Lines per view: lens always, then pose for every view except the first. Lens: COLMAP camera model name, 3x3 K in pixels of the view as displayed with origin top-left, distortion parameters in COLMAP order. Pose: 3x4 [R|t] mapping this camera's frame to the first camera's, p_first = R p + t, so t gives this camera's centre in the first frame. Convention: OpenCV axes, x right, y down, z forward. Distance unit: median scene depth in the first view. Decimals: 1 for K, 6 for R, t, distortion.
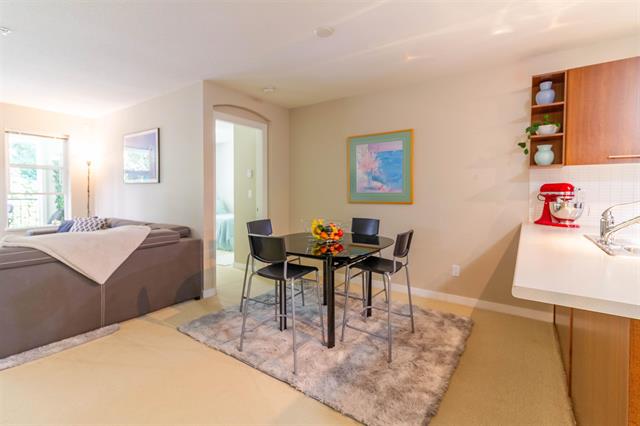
lens RADIAL K [[295.7, 0, 318.1], [0, 295.7, 202.1], [0, 0, 1]] dist [0.004465, 0.000447]
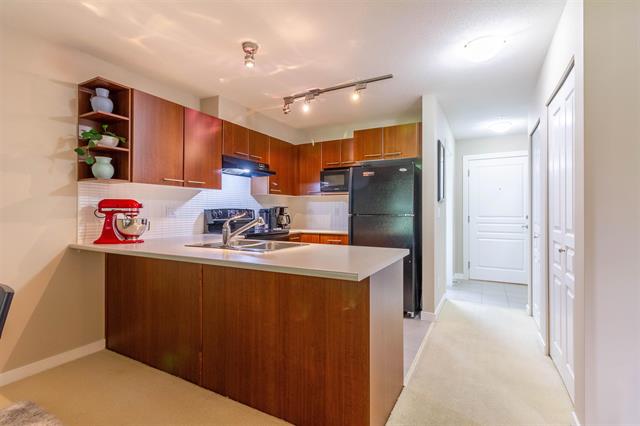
lens RADIAL K [[296.2, 0, 331.8], [0, 296.2, 211.2], [0, 0, 1]] dist [0.001033, -0.000093]
pose [[-0.127486, -0.003675, 0.991834, -0.175093], [0.028159, 0.999577, 0.007323, -0.008824], [-0.991441, 0.028863, -0.127328, 0.317466]]
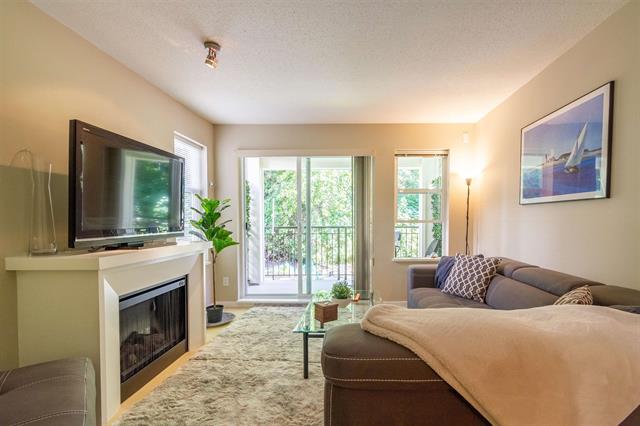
lens RADIAL K [[309.6, 0, 353.2], [0, 309.6, 230.7], [0, 0, 1]] dist [0.000366, -0.000403]
pose [[0.570137, 0.021929, -0.821257, -0.401777], [-0.019548, 0.999723, 0.013123, -0.012599], [0.821317, 0.008572, 0.570408, 0.423330]]
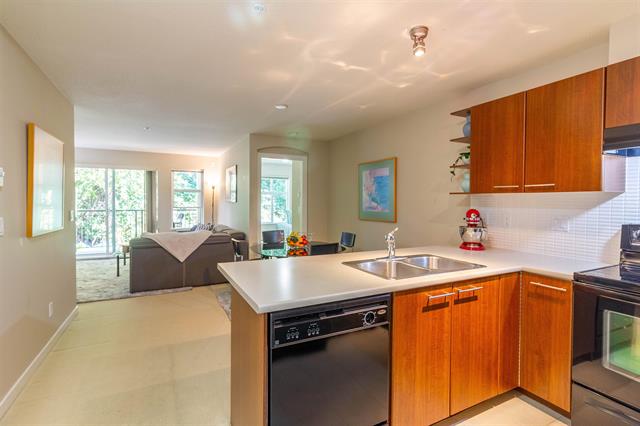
lens RADIAL K [[306.8, 0, 320.9], [0, 306.8, 209.9], [0, 0, 1]] dist [0.002196, 0.000050]
pose [[0.889880, 0.015138, -0.455943, 0.599195], [-0.018020, 0.999836, -0.001975, -0.034950], [0.455838, 0.009973, 0.890007, -0.186259]]
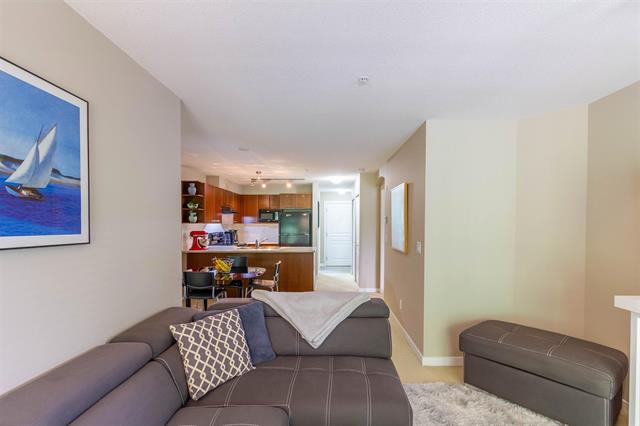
lens RADIAL K [[304.6, 0, 323.9], [0, 304.6, 230.3], [0, 0, 1]] dist [0.001687, 0.000188]
pose [[-0.560552, -0.022868, 0.827803, -1.168152], [0.023353, 0.998785, 0.043405, -0.105170], [-0.827790, 0.043663, -0.559337, 1.087856]]
